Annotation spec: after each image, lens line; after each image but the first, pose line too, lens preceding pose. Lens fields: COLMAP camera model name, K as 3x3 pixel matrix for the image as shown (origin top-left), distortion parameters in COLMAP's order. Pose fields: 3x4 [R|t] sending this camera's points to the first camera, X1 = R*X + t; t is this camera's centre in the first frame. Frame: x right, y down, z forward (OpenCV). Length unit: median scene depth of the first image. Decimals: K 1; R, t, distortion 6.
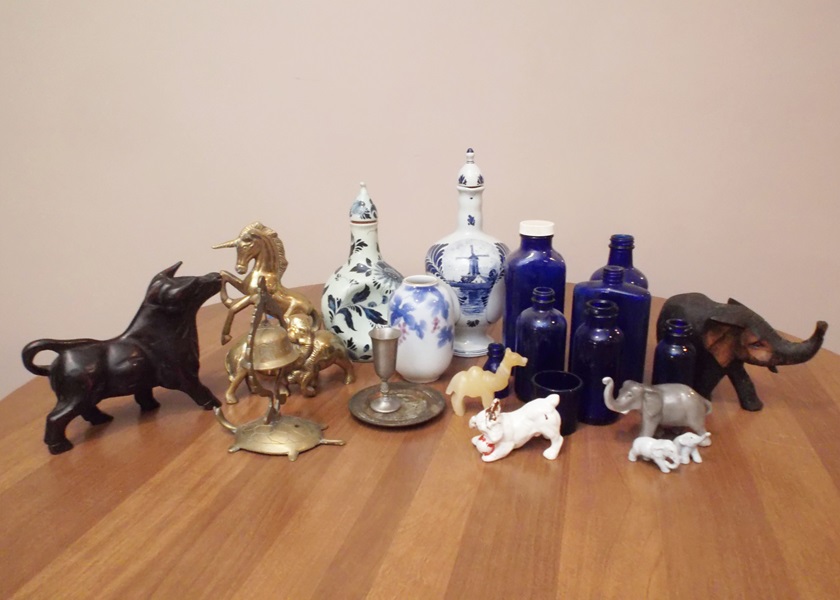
lens RADIAL K [[682.4, 0, 420.0], [0, 682.4, 300.0], [0, 0, 1]] dist [-0.003211, -0.000550]
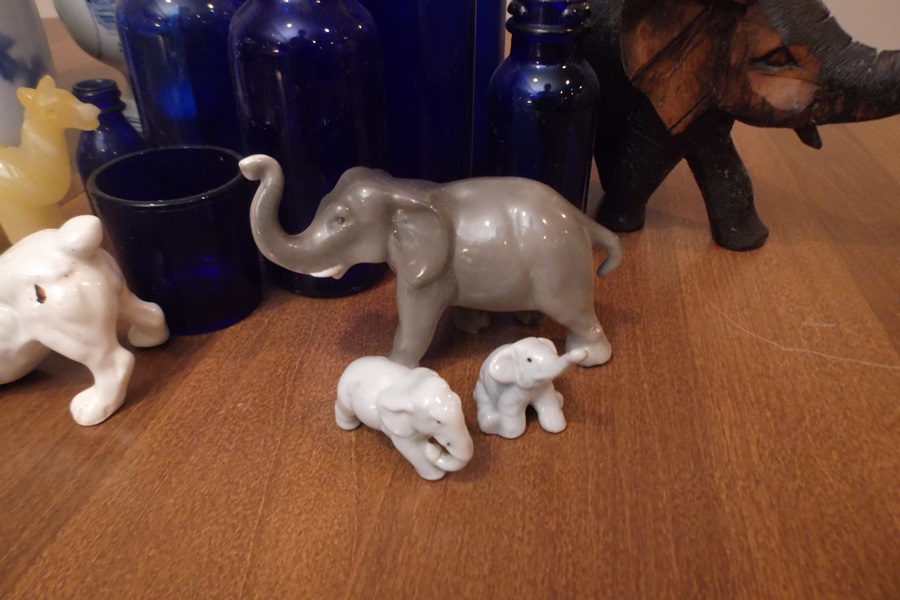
lens RADIAL K [[672.0, 0, 450.0], [0, 672.0, 300.0], [0, 0, 1]] dist [0.003010, -0.000800]
pose [[0.998883, -0.015489, 0.044636, 0.301763], [0.002684, 0.961816, 0.273684, 0.083515], [-0.047171, -0.273258, 0.960783, 0.624814]]
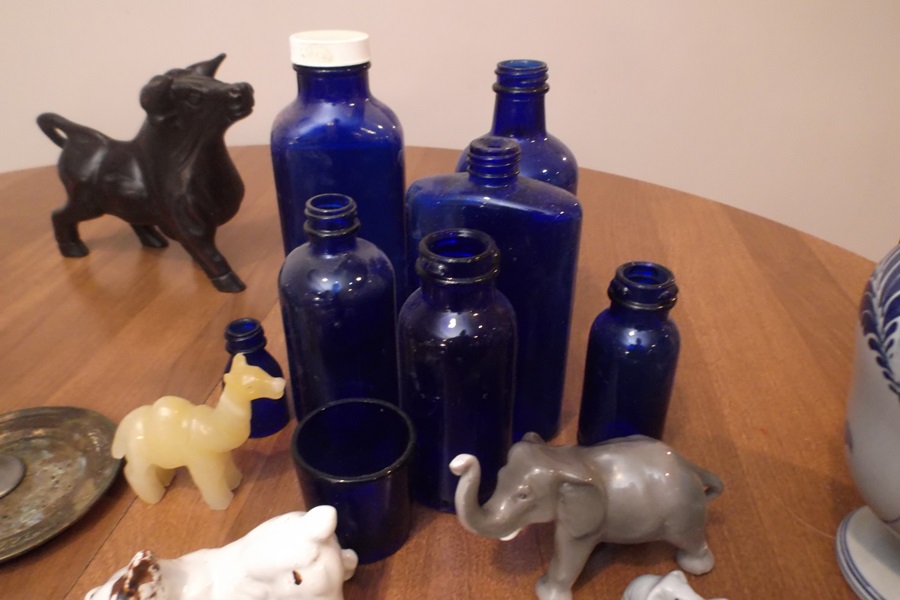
lens RADIAL K [[672.0, 0, 450.0], [0, 672.0, 300.0], [0, 0, 1]] dist [0.003010, -0.000800]
pose [[0.991829, -0.059439, 0.112884, 0.204066], [0.033174, 0.974556, 0.221674, -0.045271], [-0.123187, -0.216118, 0.968565, 0.586551]]
